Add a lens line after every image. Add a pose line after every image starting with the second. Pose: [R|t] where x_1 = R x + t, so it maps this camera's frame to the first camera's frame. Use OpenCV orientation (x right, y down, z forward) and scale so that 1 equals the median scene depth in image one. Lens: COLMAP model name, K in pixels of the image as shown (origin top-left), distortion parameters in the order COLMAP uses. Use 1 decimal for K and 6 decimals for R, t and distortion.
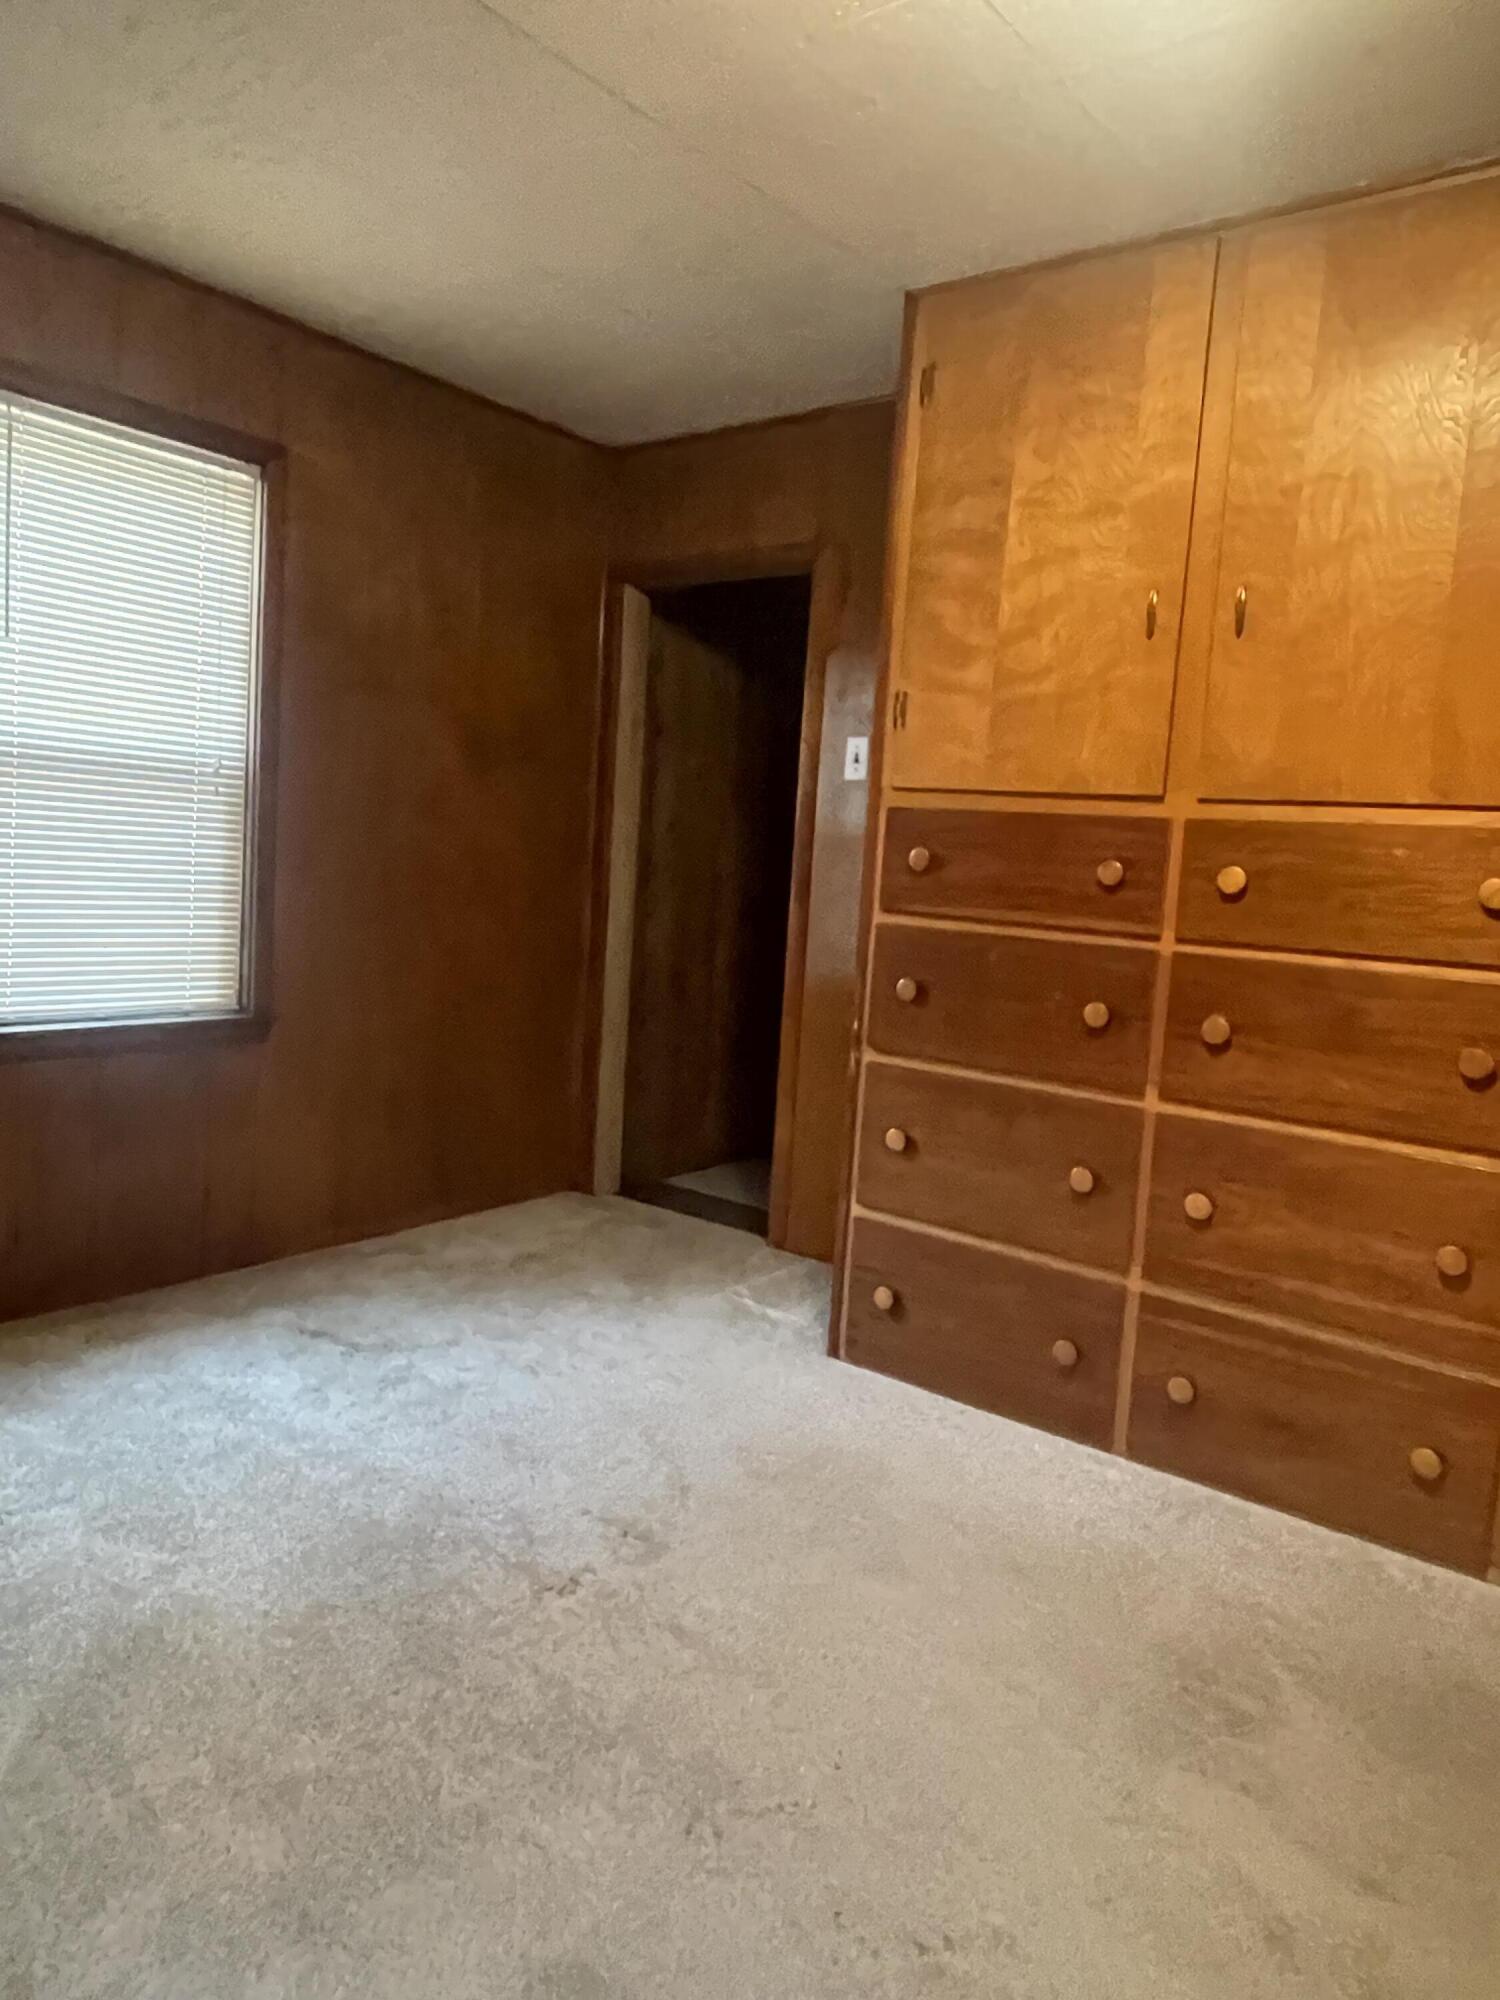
lens RADIAL K [[1334.1, 0, 744.4], [0, 1334.1, 980.5], [0, 0, 1]] dist [0.015434, -0.026494]
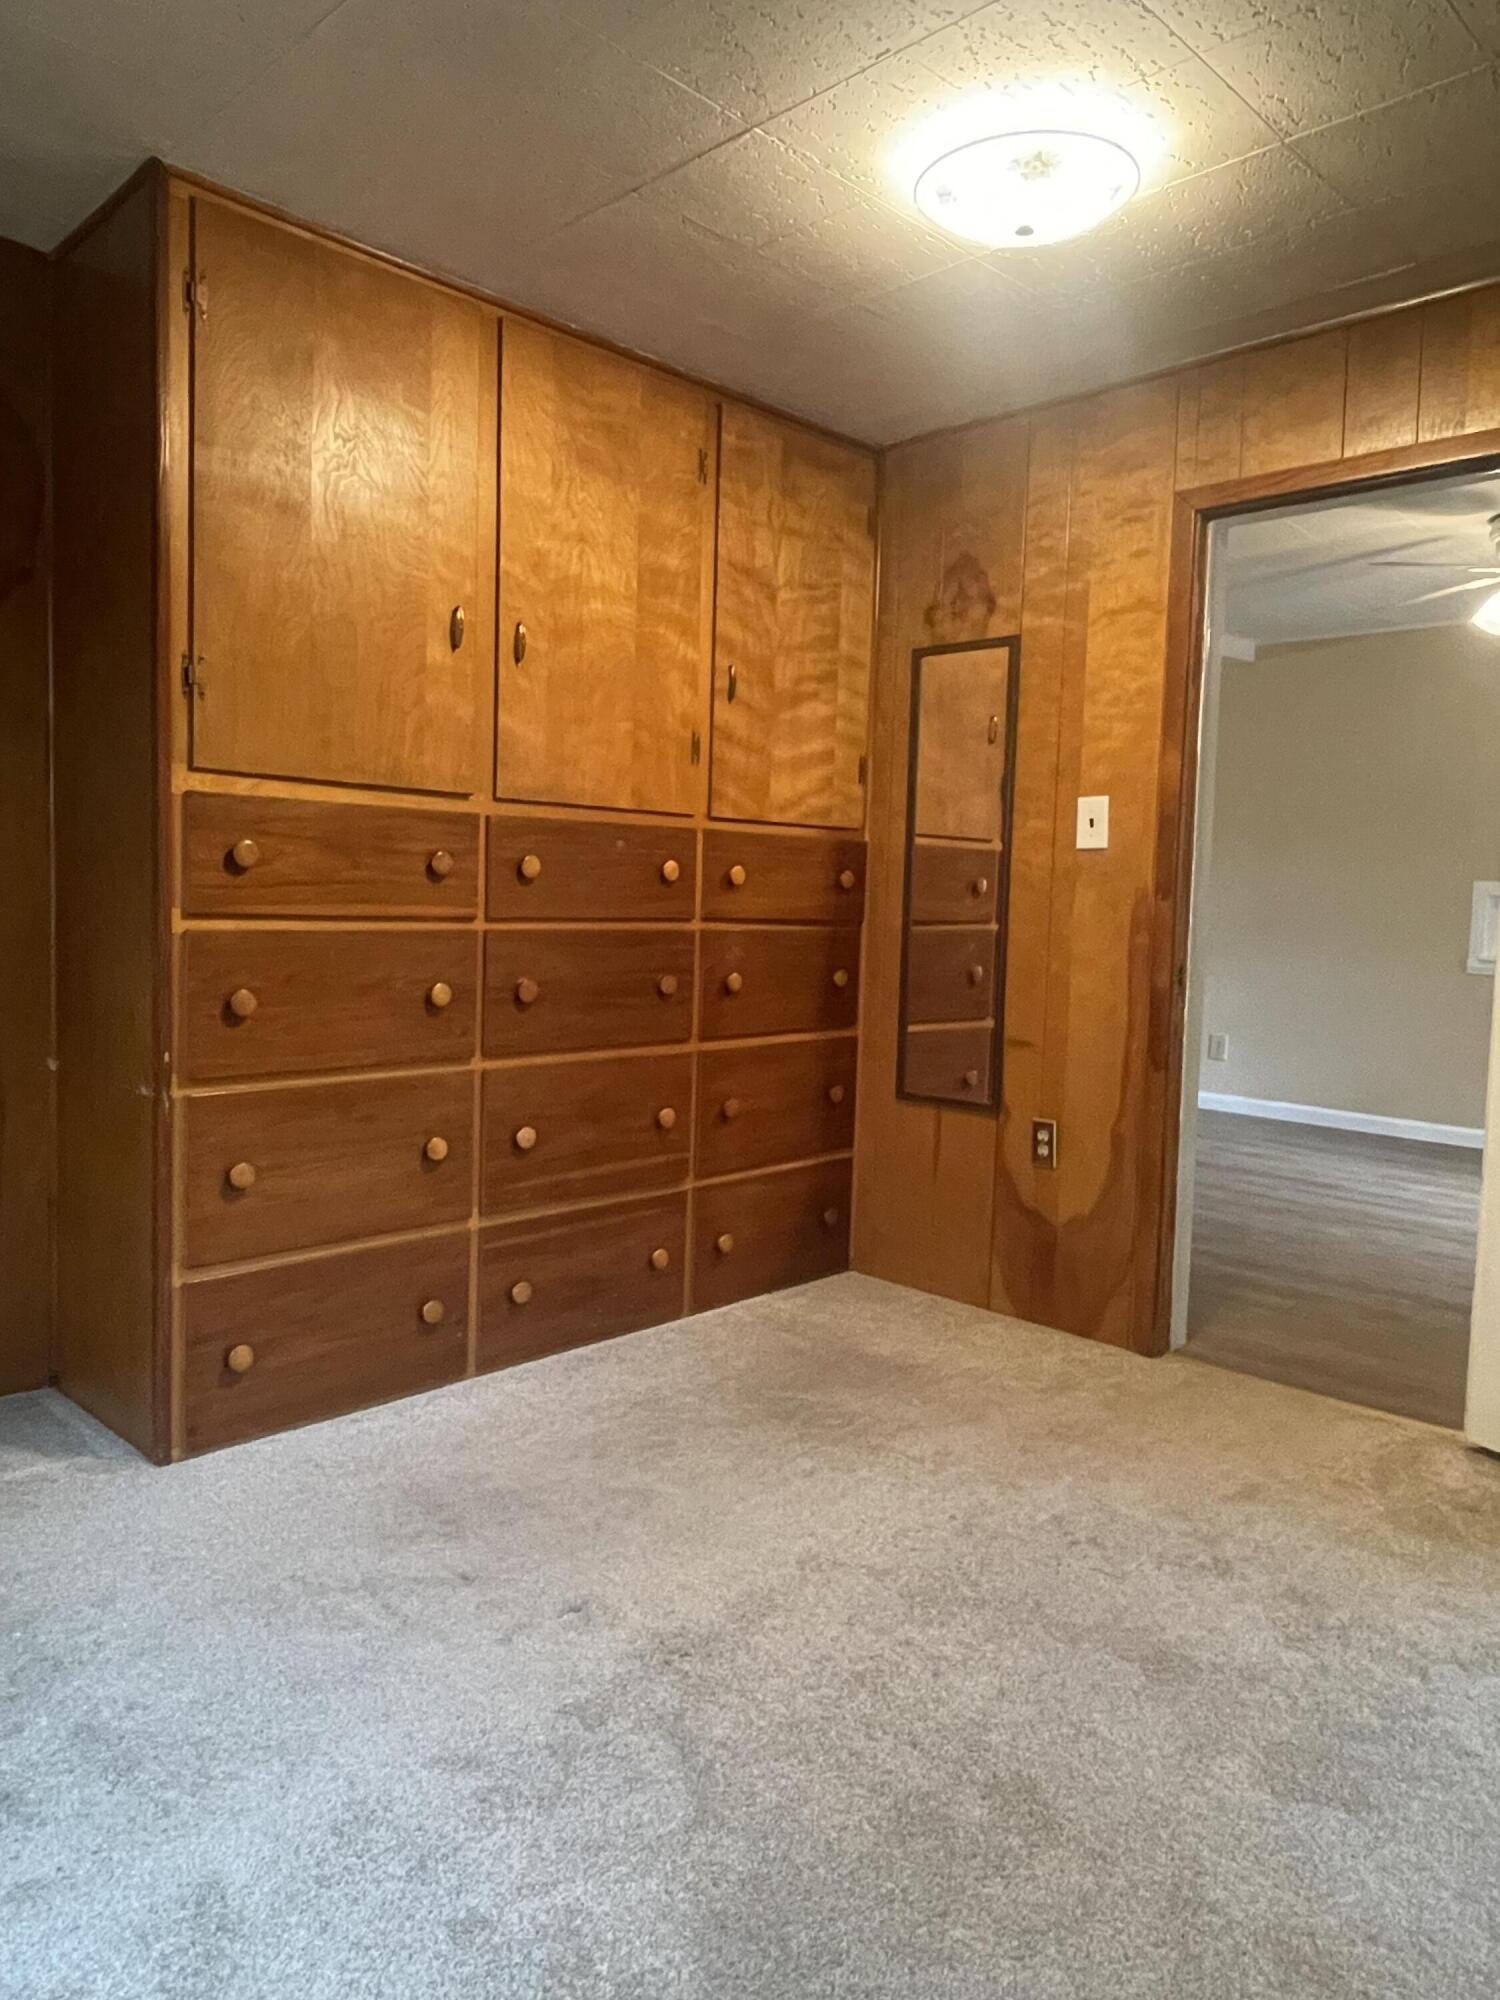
lens RADIAL K [[1334.1, 0, 744.4], [0, 1334.1, 980.5], [0, 0, 1]] dist [0.015434, -0.026494]
pose [[0.119242, -0.133446, 0.983856, -0.766816], [0.068931, 0.989648, 0.125877, -0.104447], [-0.990470, 0.052809, 0.127206, 0.613757]]
